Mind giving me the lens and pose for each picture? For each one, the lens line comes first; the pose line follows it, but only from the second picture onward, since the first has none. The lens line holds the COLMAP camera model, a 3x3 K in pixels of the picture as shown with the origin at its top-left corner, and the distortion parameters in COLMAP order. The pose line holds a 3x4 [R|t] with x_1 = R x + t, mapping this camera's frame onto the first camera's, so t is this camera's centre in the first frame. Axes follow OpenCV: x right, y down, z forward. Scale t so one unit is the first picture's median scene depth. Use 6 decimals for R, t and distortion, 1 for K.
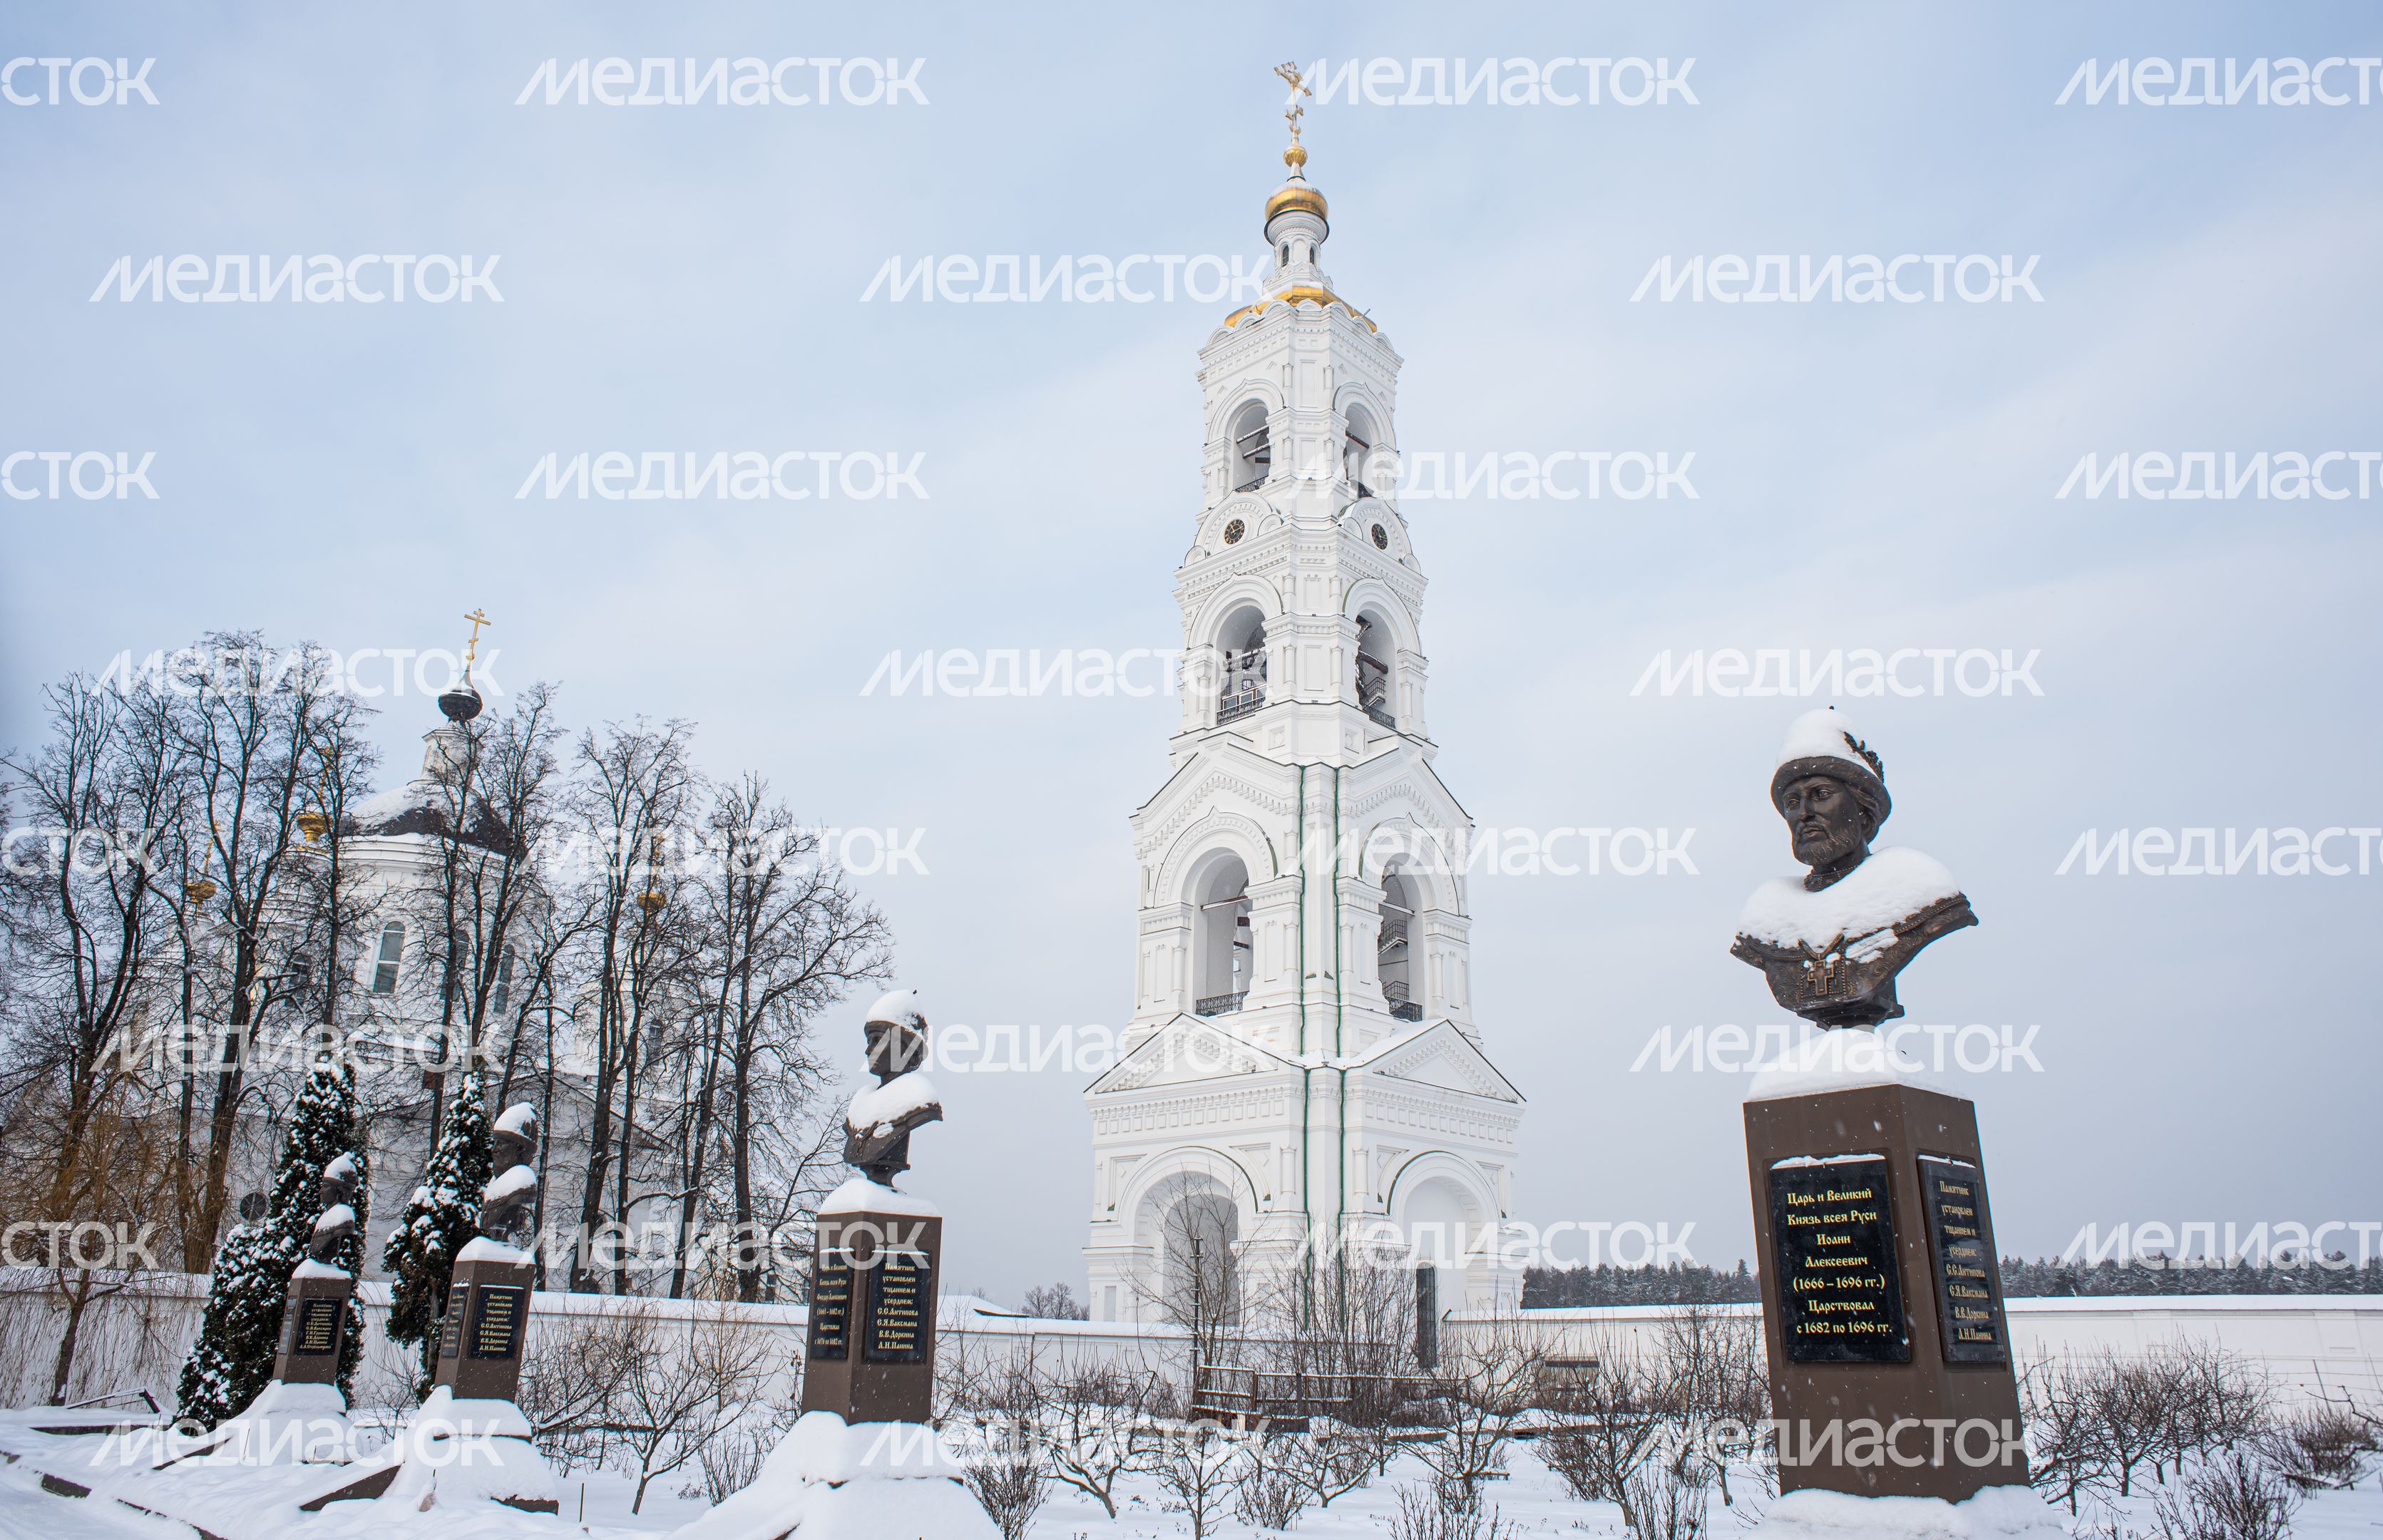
lens RADIAL K [[1607.0, 0, 1194.3], [0, 1607.0, 748.9], [0, 0, 1]] dist [-0.086545, 0.072992]
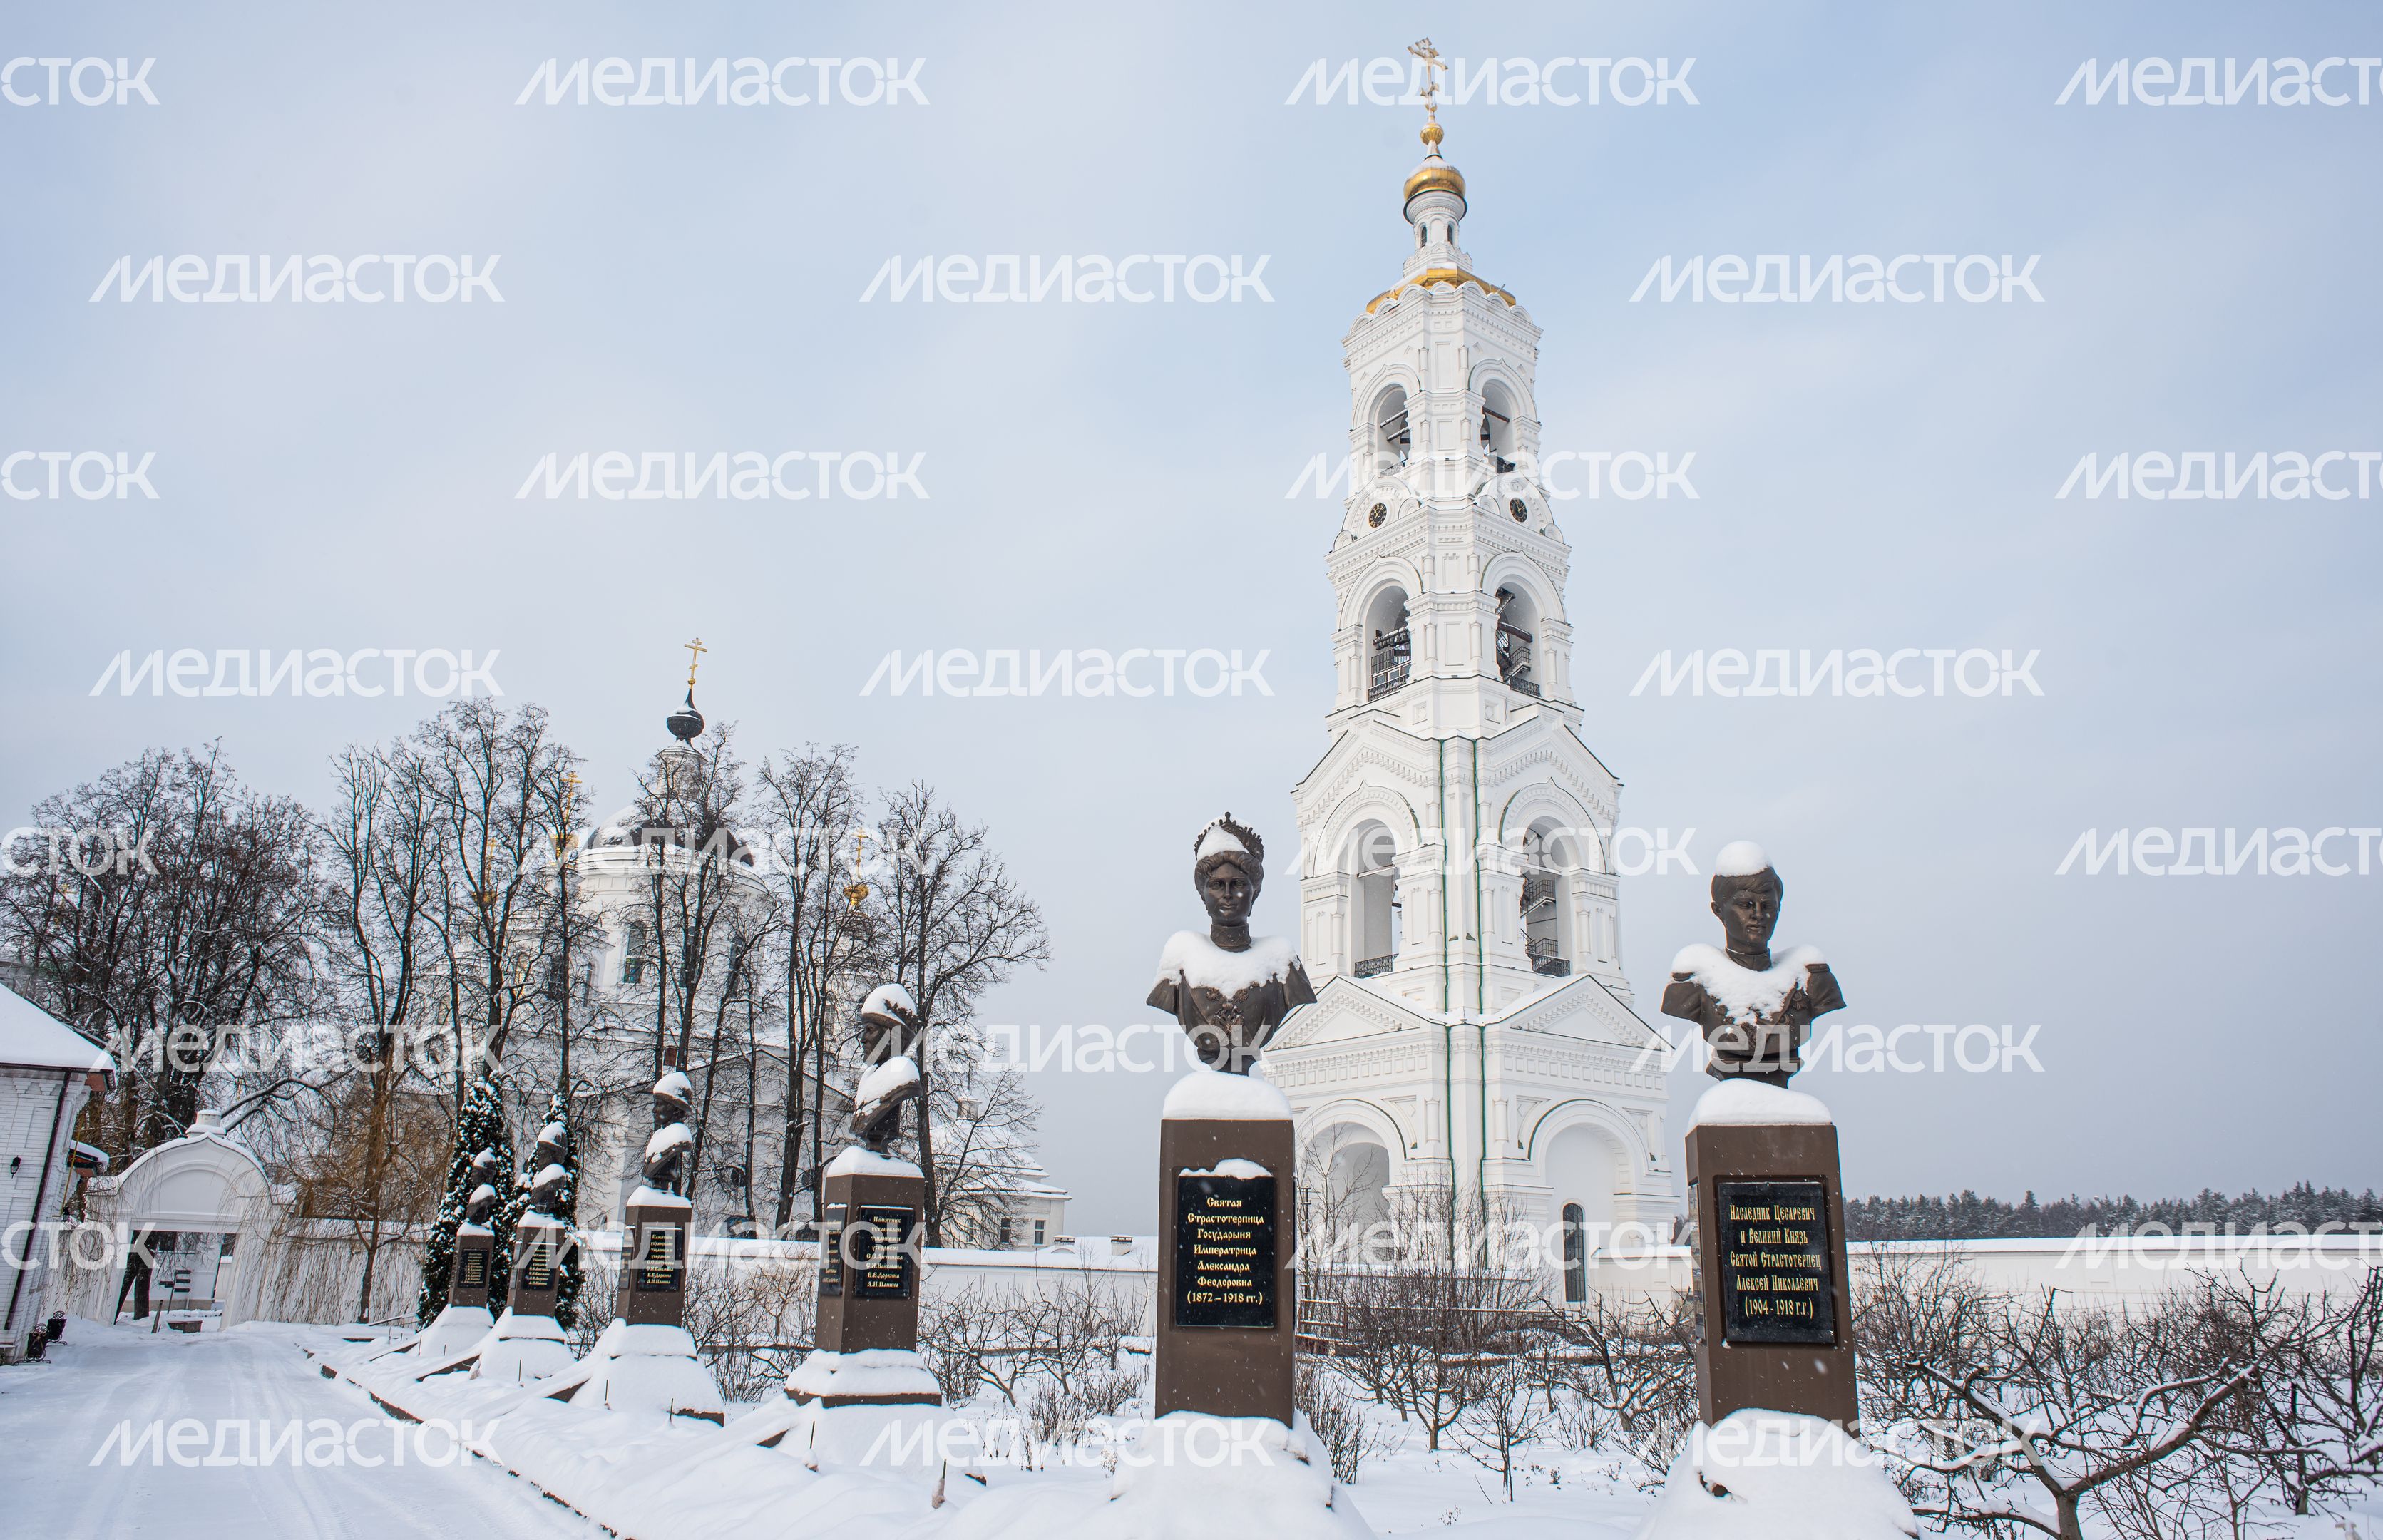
lens RADIAL K [[1607.3, 0, 1199.7], [0, 1607.3, 775.4], [0, 0, 1]] dist [-0.089017, 0.079091]
pose [[0.985908, -0.048325, -0.160160, 0.075464], [0.056676, 0.997239, 0.047990, -0.024691], [0.157398, -0.056390, 0.985924, -0.063707]]
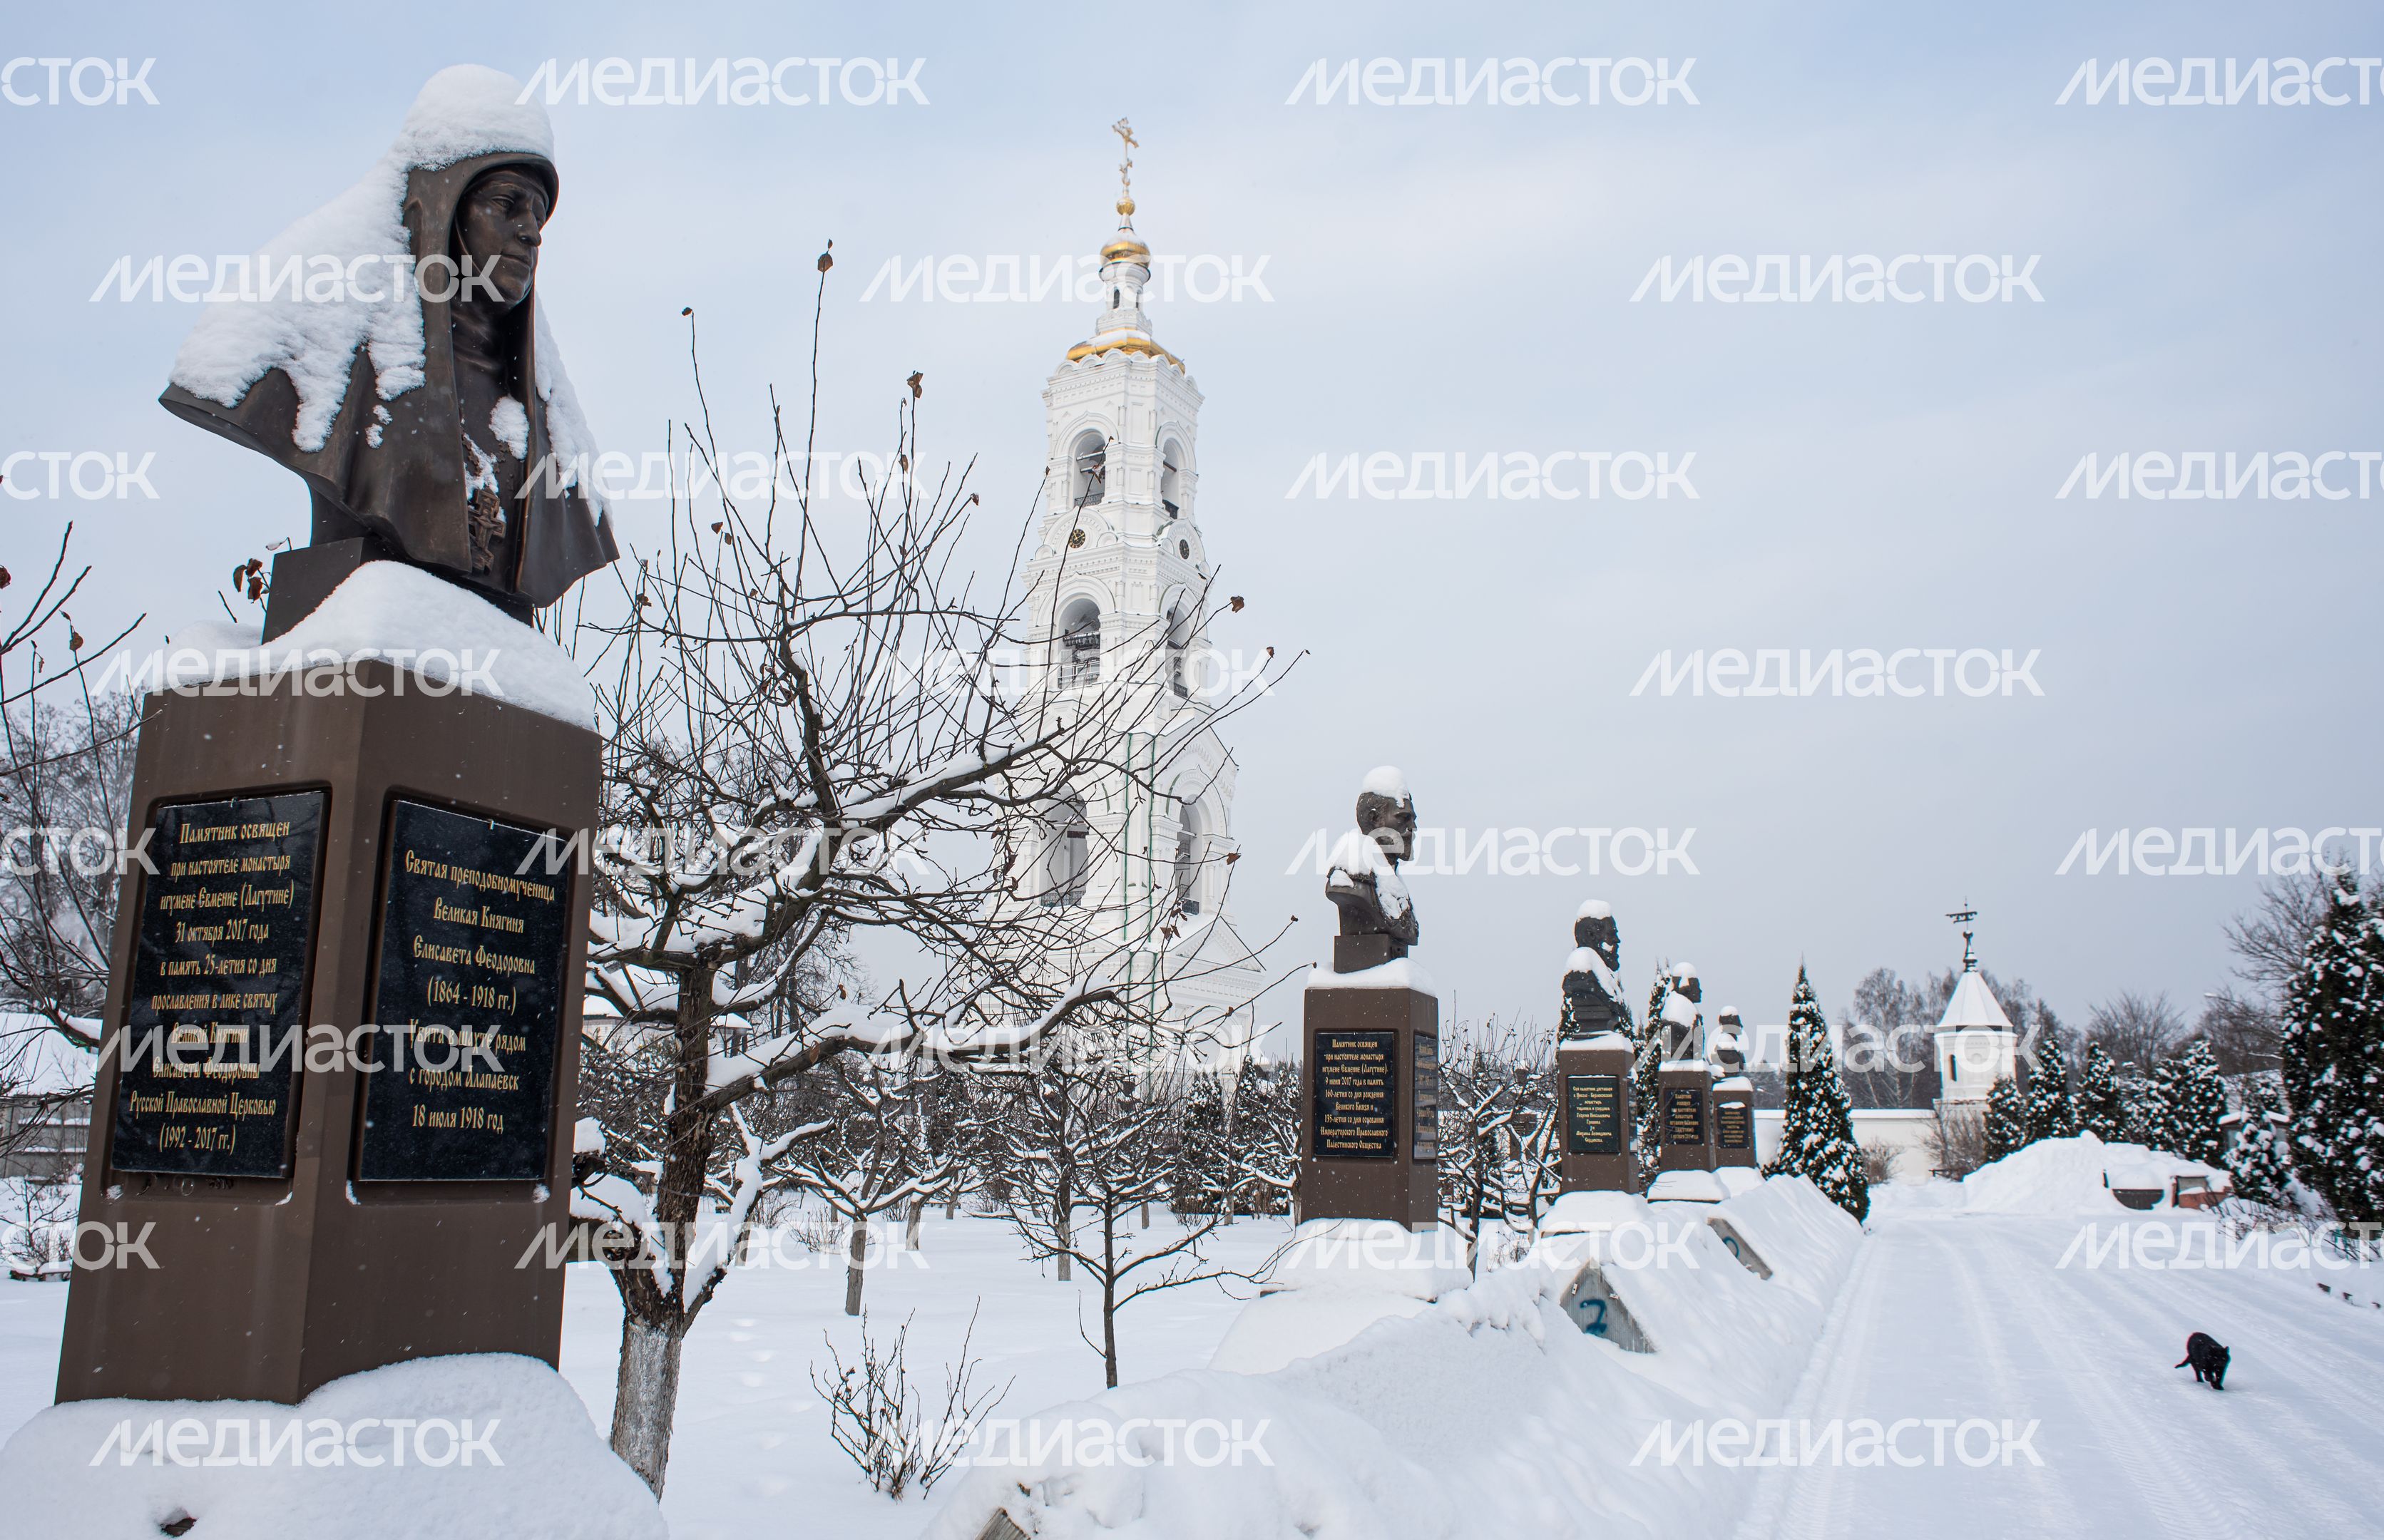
lens RADIAL K [[1664.6, 0, 1156.8], [0, 1664.6, 783.5], [0, 0, 1]] dist [-0.093696, 0.084133]
pose [[0.978880, 0.041275, 0.200225, -0.189318], [-0.071422, 0.986737, 0.145768, -0.151844], [-0.191553, -0.156990, 0.968845, -0.391797]]
